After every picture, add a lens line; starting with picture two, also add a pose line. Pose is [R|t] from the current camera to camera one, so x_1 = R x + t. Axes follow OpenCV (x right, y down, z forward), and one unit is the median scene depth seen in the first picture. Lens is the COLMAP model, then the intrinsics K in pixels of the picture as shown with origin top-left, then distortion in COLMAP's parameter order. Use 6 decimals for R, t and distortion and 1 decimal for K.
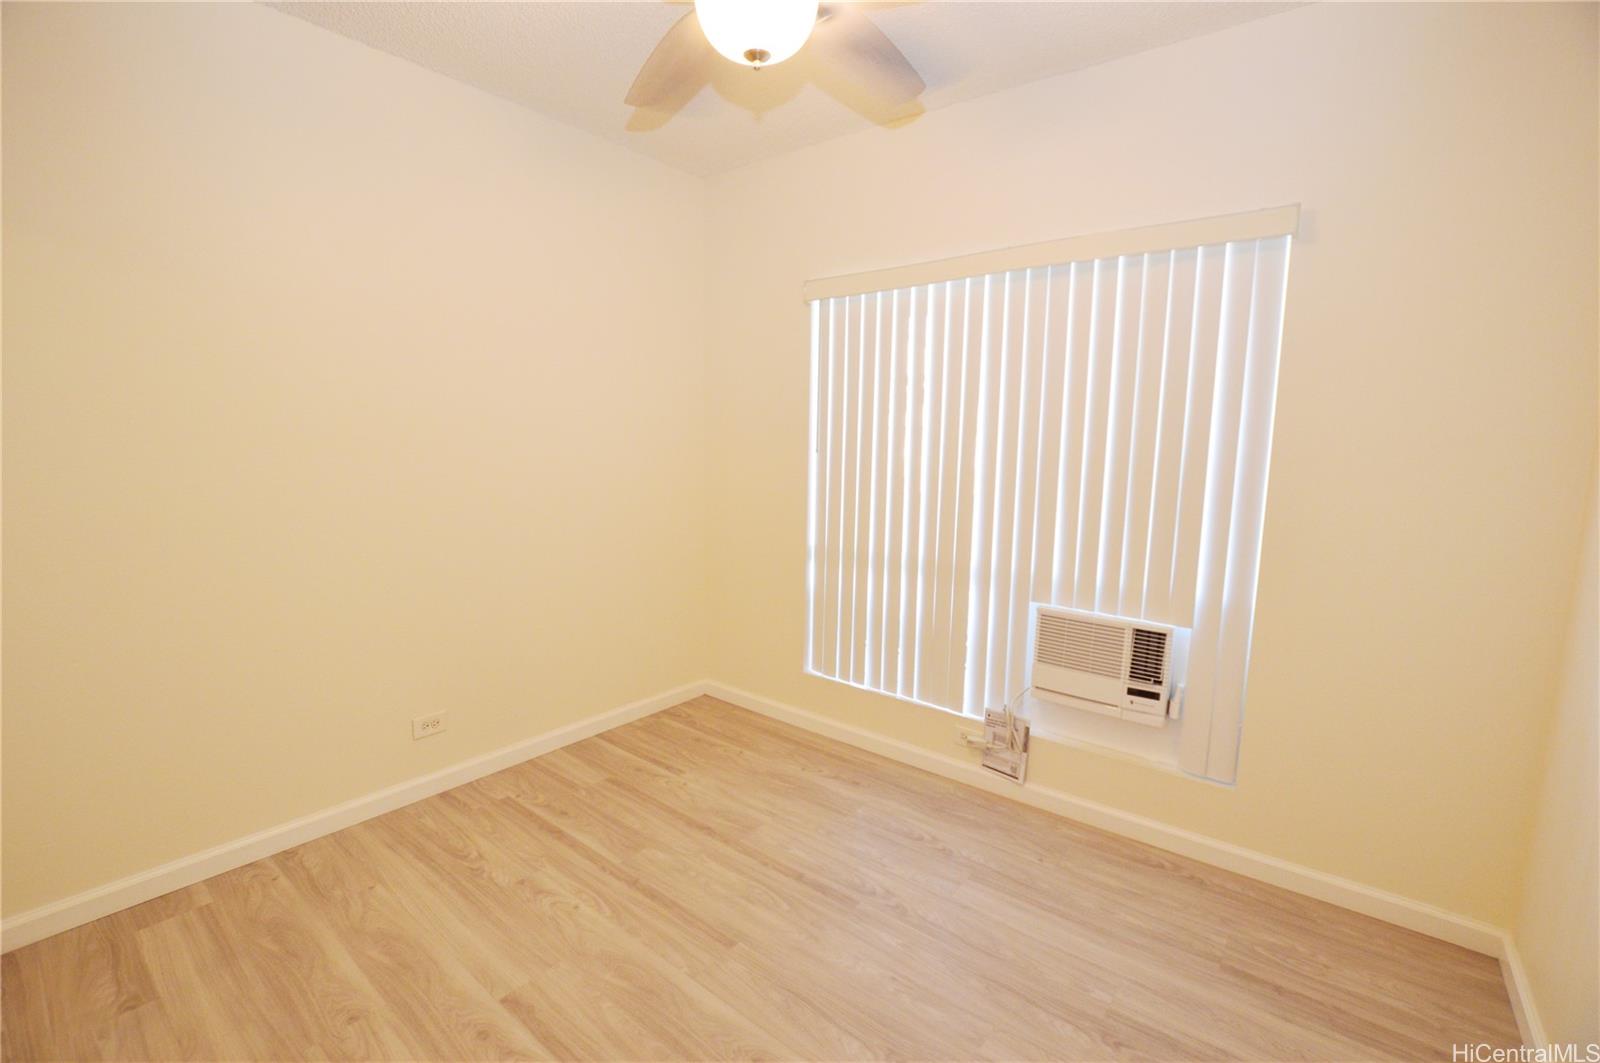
lens RADIAL K [[708.7, 0, 791.1], [0, 708.7, 528.6], [0, 0, 1]] dist [-0.031851, 0.005732]
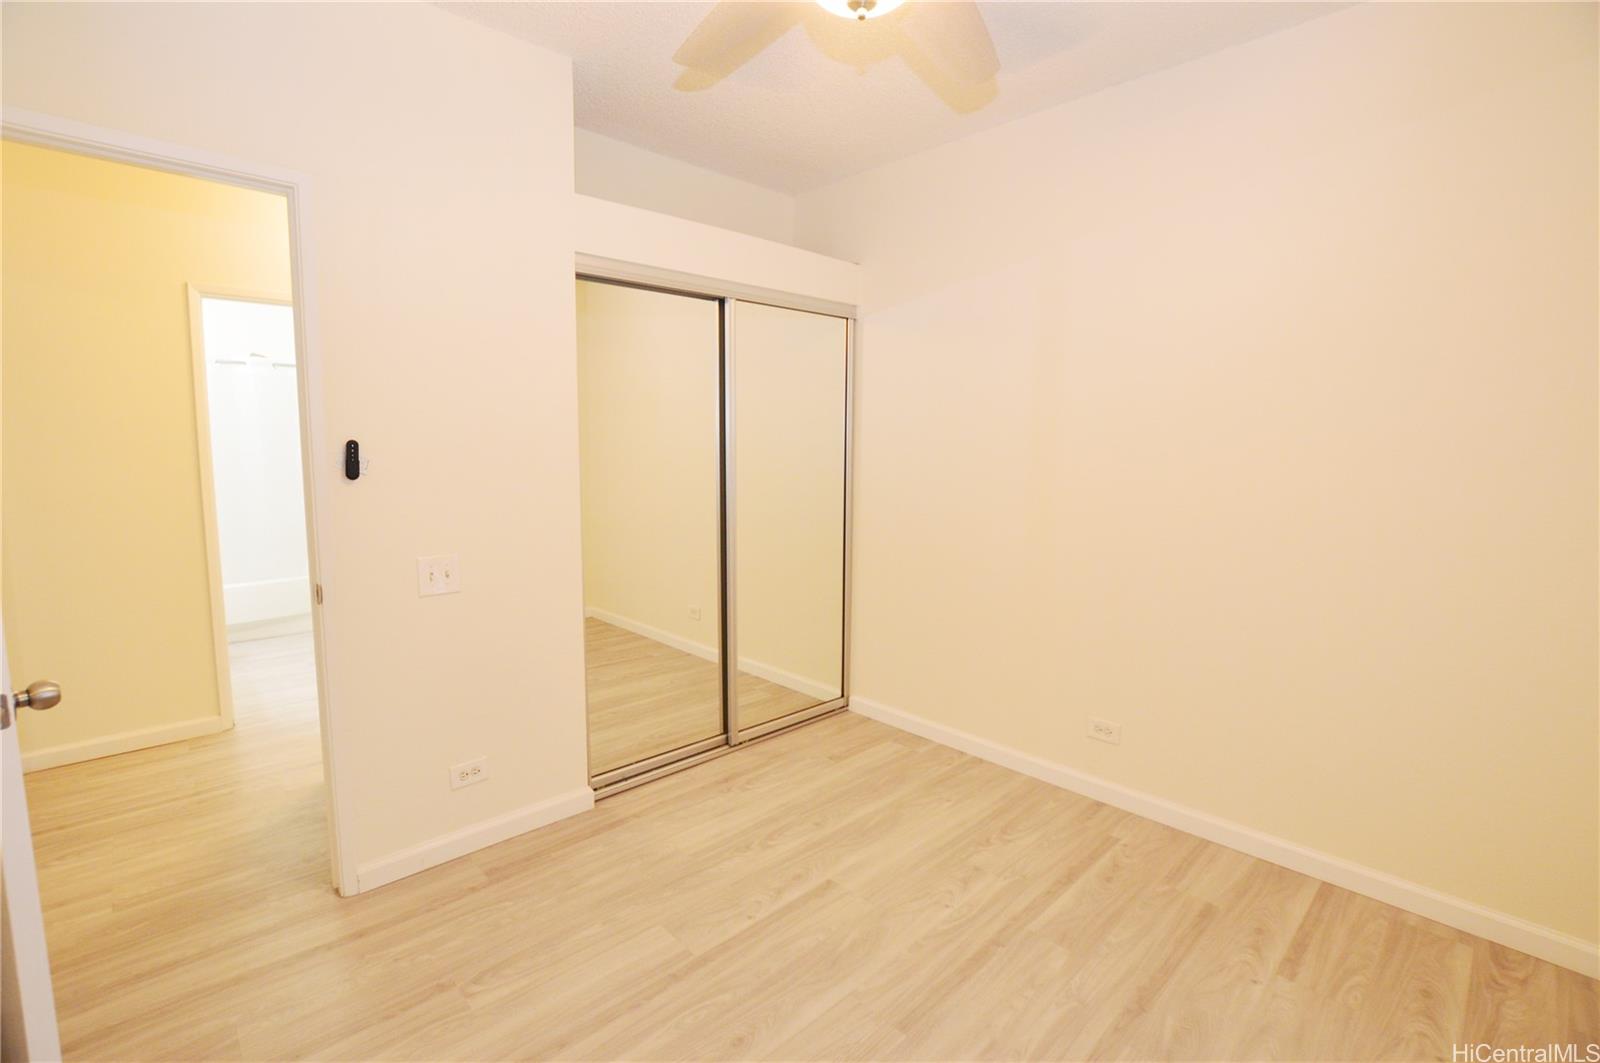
lens RADIAL K [[708.7, 0, 791.1], [0, 708.7, 528.6], [0, 0, 1]] dist [-0.031851, 0.005732]
pose [[-0.129073, 0.097324, -0.986848, 0.596248], [-0.141323, 0.983209, 0.115449, -0.068847], [0.981513, 0.154365, -0.113152, 0.730926]]
